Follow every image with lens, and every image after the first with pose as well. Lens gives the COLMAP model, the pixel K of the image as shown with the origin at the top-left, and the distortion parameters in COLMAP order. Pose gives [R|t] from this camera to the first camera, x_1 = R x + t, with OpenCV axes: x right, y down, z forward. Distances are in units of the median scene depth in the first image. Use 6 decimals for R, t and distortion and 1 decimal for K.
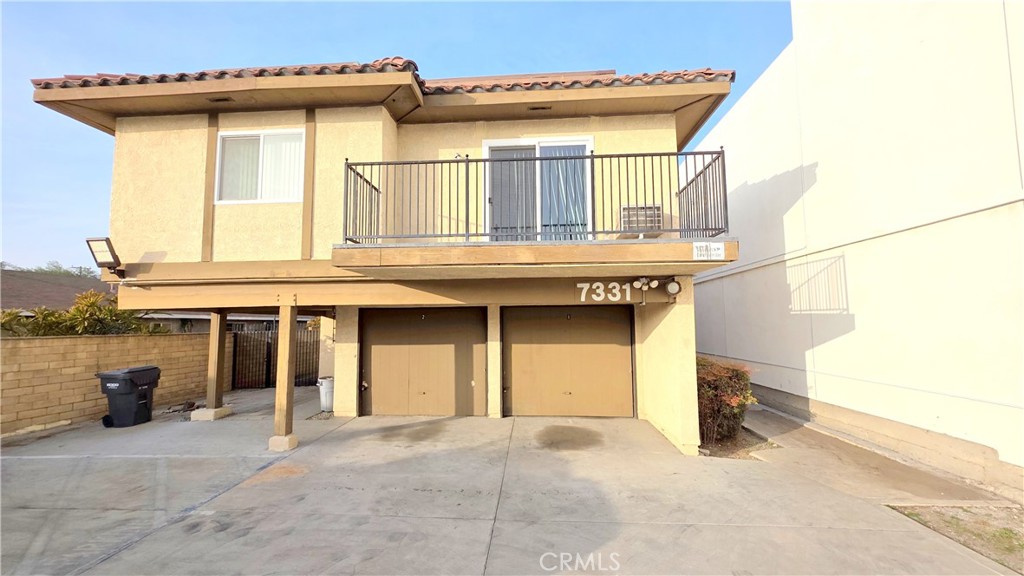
lens RADIAL K [[409.6, 0, 514.6], [0, 409.6, 287.7], [0, 0, 1]] dist [0.000613, -0.000202]
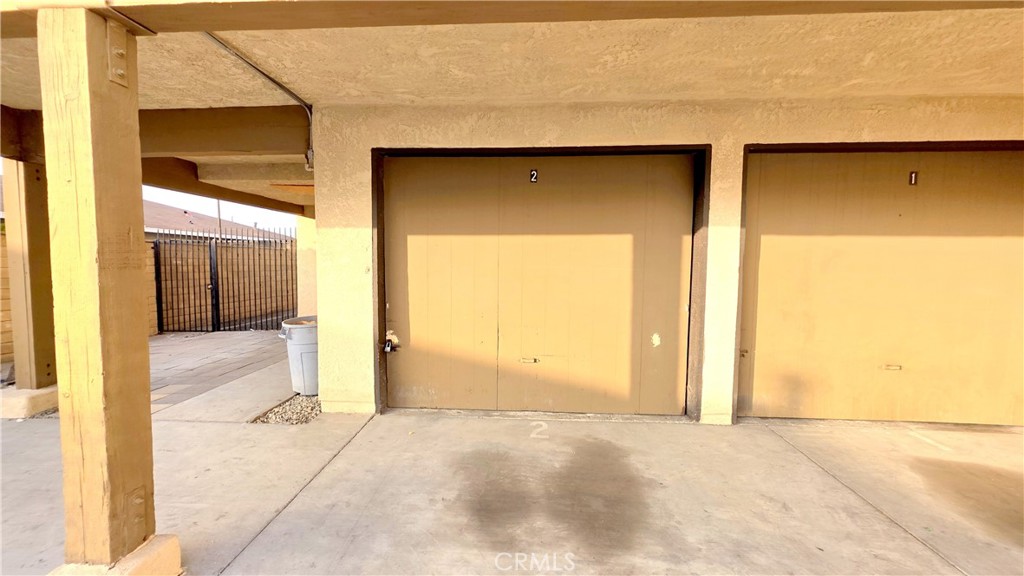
lens RADIAL K [[409.6, 0, 509.0], [0, 409.6, 289.8], [0, 0, 1]] dist [0.000613, -0.000202]
pose [[0.999861, 0.015815, 0.005333, -0.252826], [-0.016431, 0.988820, 0.148203, 0.125669], [-0.002930, -0.148270, 0.988943, 0.602945]]
